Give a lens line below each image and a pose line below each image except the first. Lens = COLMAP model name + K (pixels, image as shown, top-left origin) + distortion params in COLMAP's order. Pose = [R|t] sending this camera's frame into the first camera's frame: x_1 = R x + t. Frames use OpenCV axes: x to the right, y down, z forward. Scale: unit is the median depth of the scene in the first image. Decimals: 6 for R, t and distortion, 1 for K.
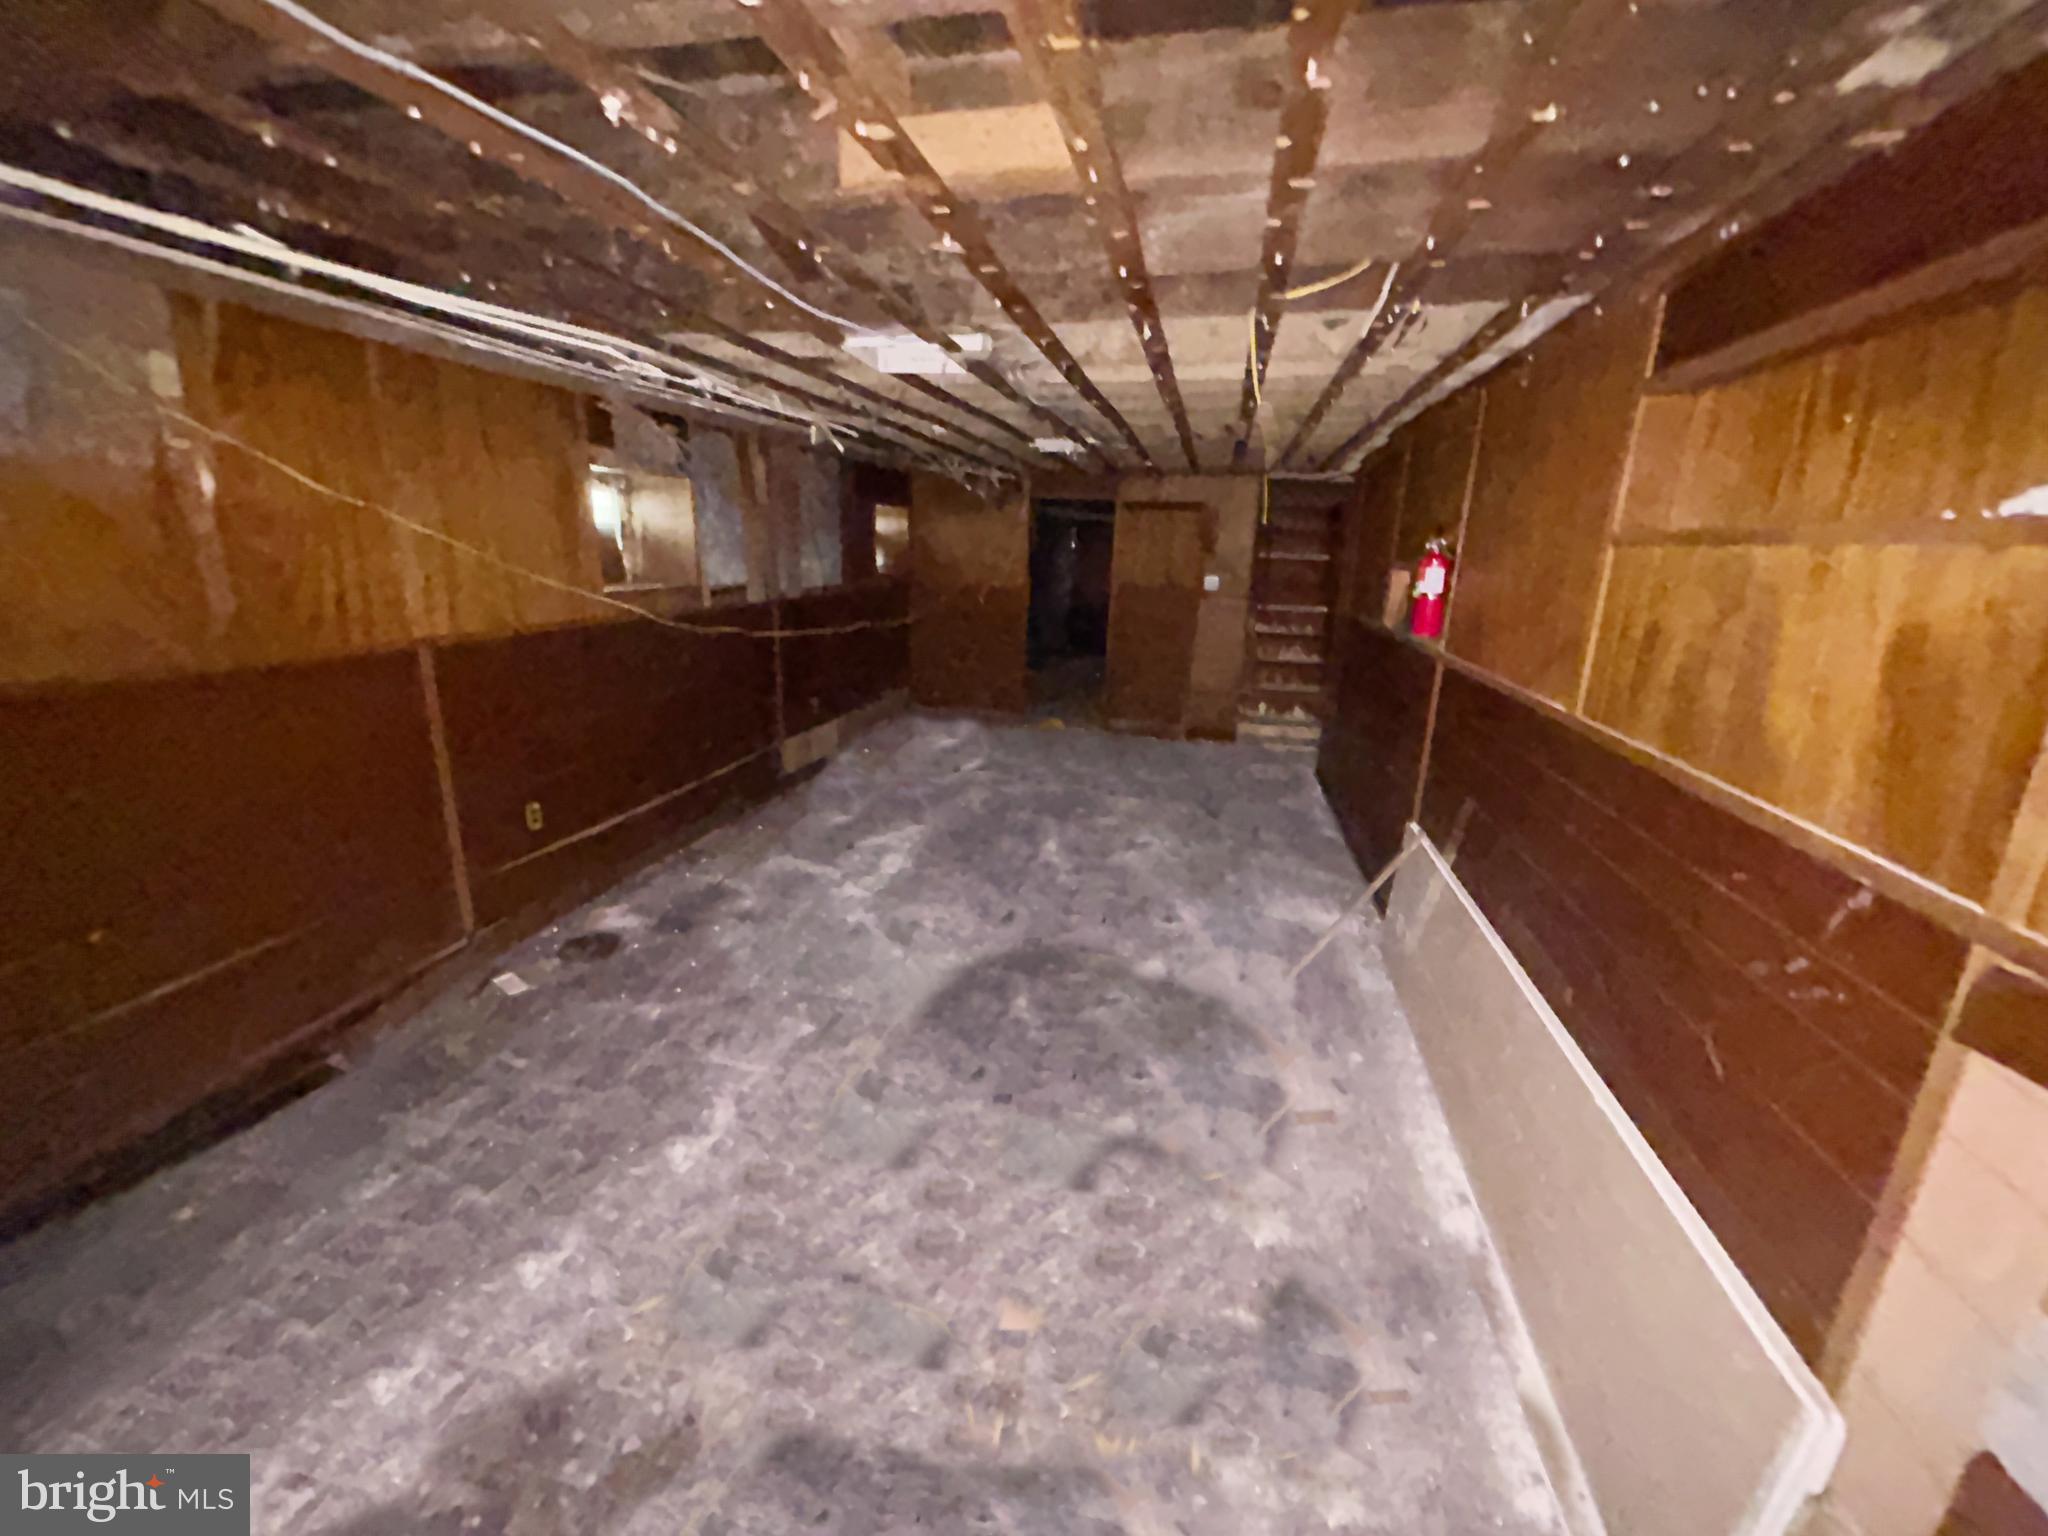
lens RADIAL K [[837.2, 0, 1022.9], [0, 837.2, 771.8], [0, 0, 1]] dist [-0.000887, 0.000369]
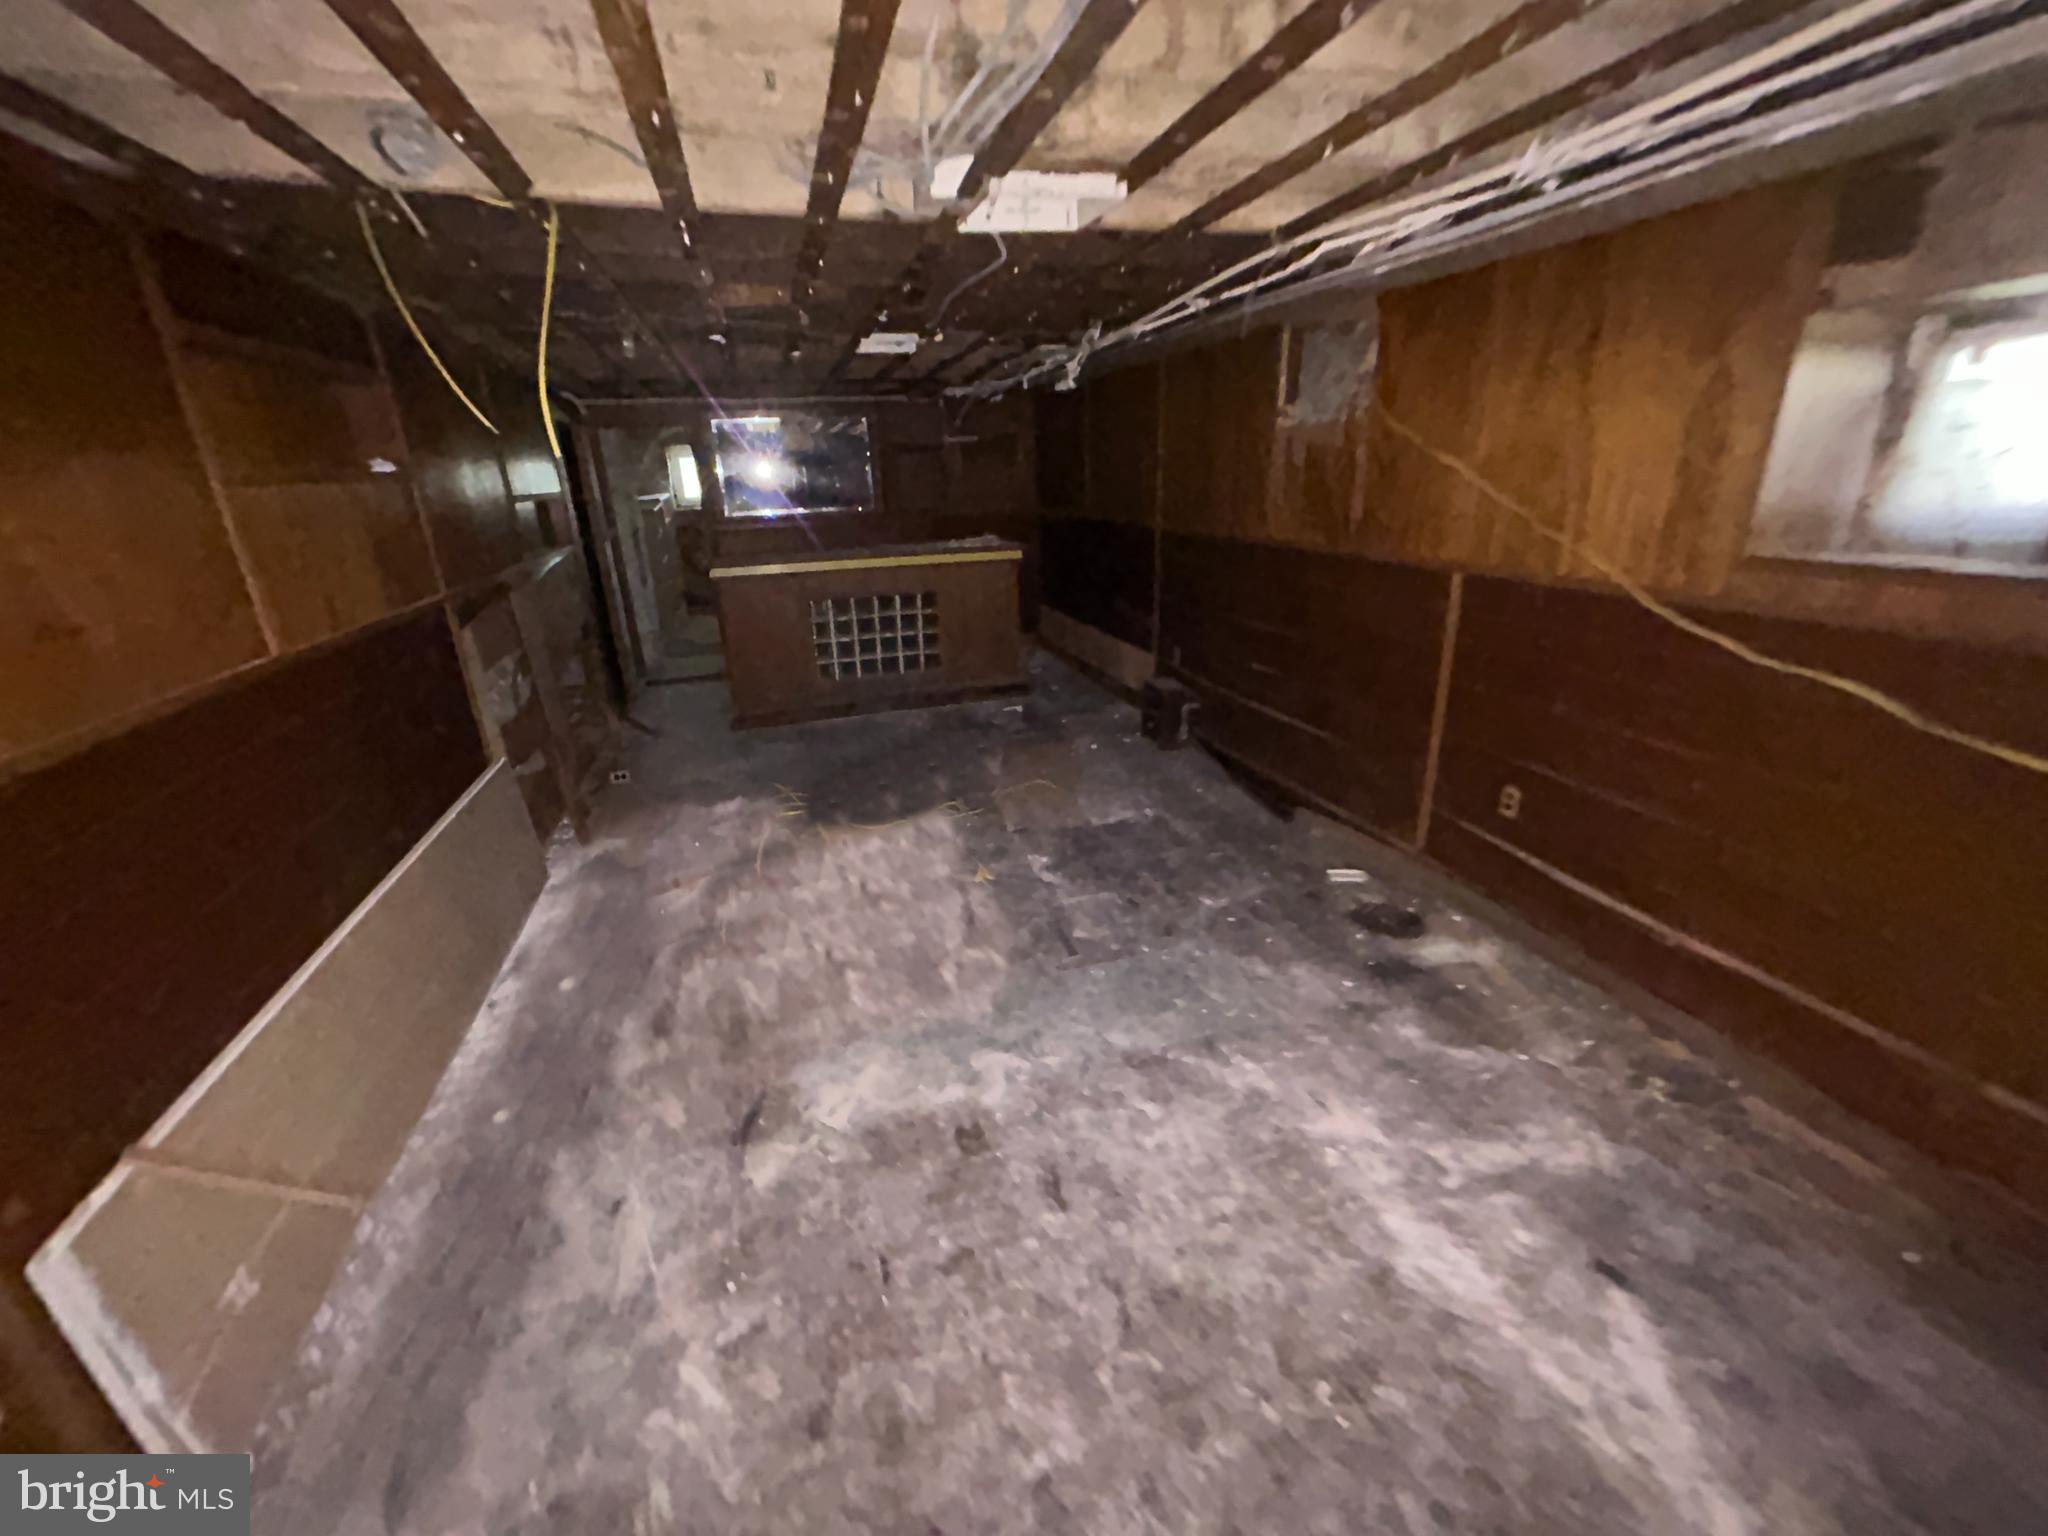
lens RADIAL K [[837.2, 0, 1028.9], [0, 837.2, 771.4], [0, 0, 1]] dist [-0.000887, 0.000369]
pose [[-0.870459, 0.174837, -0.460146, 0.215466], [-0.118320, 0.833074, 0.540360, -0.367426], [0.477810, 0.524805, -0.704470, 1.343306]]
